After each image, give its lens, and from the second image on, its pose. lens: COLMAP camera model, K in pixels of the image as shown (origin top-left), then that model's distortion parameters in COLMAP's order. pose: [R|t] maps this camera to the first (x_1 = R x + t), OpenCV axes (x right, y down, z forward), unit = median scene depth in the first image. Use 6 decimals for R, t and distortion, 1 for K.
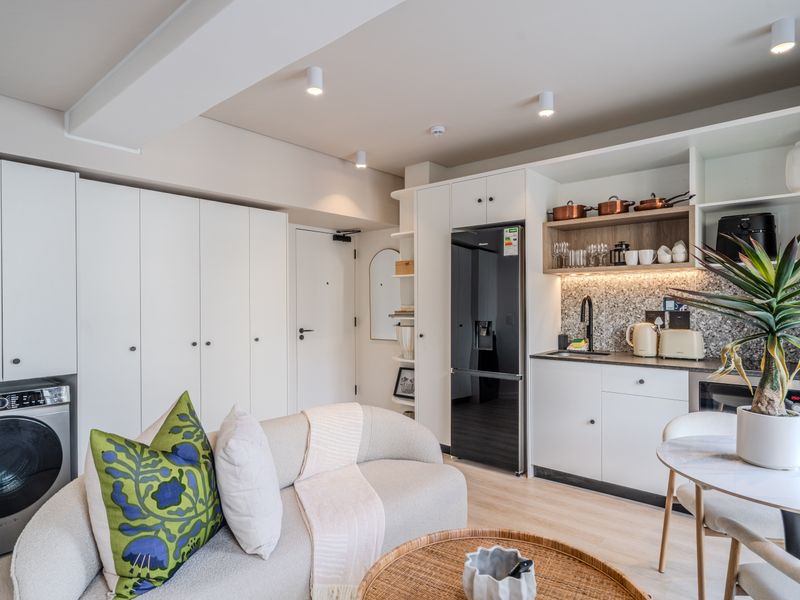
lens RADIAL K [[464.6, 0, 402.1], [0, 464.6, 307.0], [0, 0, 1]] dist [0.002610, 0.000778]
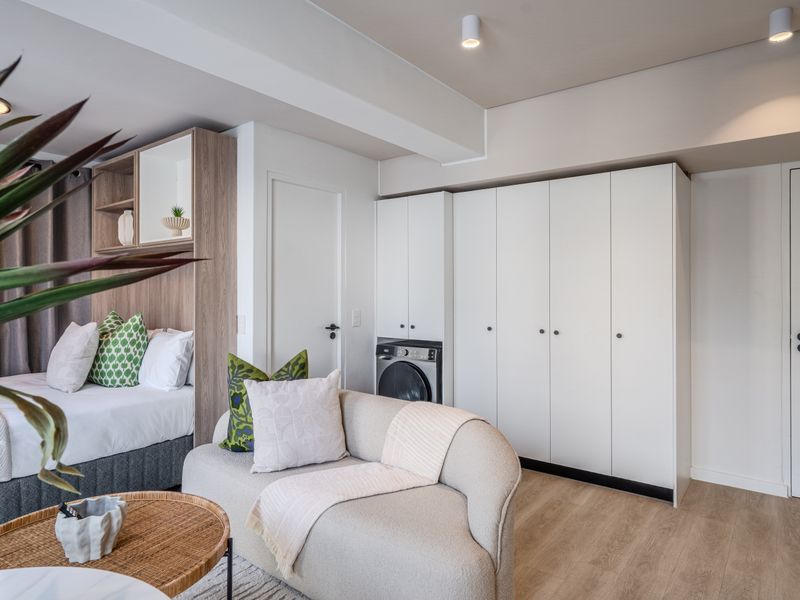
lens RADIAL K [[496.3, 0, 399.3], [0, 496.3, 289.4], [0, 0, 1]] dist [0.004074, 0.001171]
pose [[0.046077, 0.001712, -0.998936, 0.570435], [-0.013079, 0.999914, 0.001111, -0.005262], [0.998852, 0.013014, 0.046096, 0.646466]]
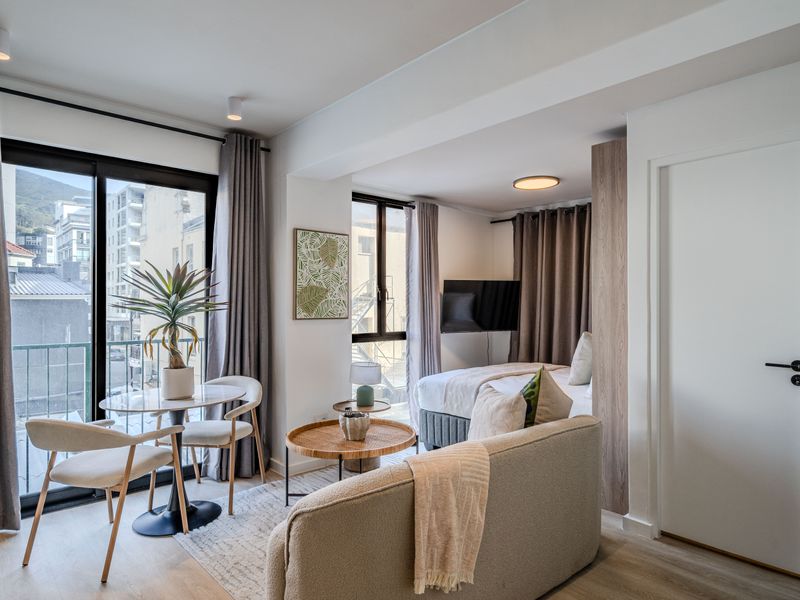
lens RADIAL K [[499.8, 0, 400.0], [0, 499.8, 300.0], [0, 0, 1]] dist [0.002981, 0.000510]
pose [[-0.989852, 0.010565, 0.141712, -0.144295], [0.010555, 0.999944, -0.000827, -0.009797], [-0.141713, 0.000677, -0.989908, 1.309290]]
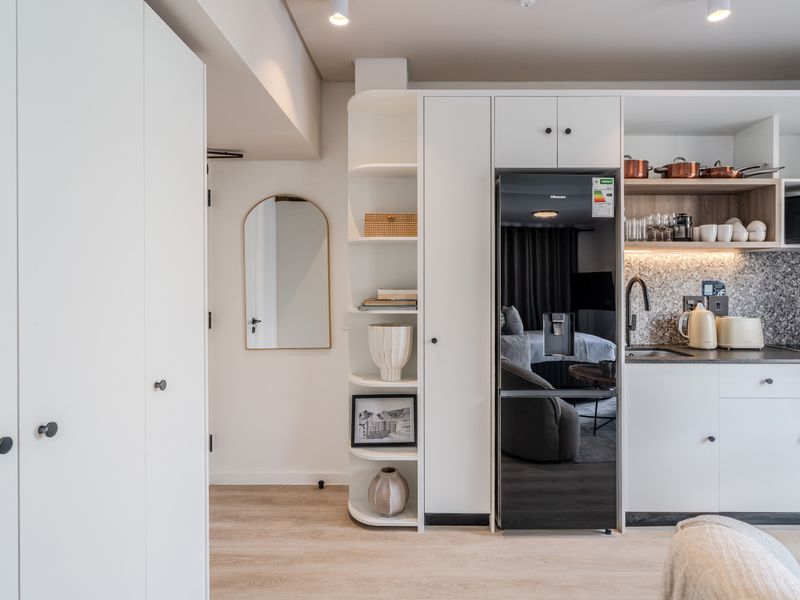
lens RADIAL K [[467.5, 0, 418.6], [0, 467.5, 290.7], [0, 0, 1]] dist [0.000880, 0.000603]
pose [[0.762100, 0.000832, 0.647459, -0.434693], [0.003379, 0.999980, -0.005262, 0.001129], [-0.647450, 0.006198, 0.762082, 0.663266]]
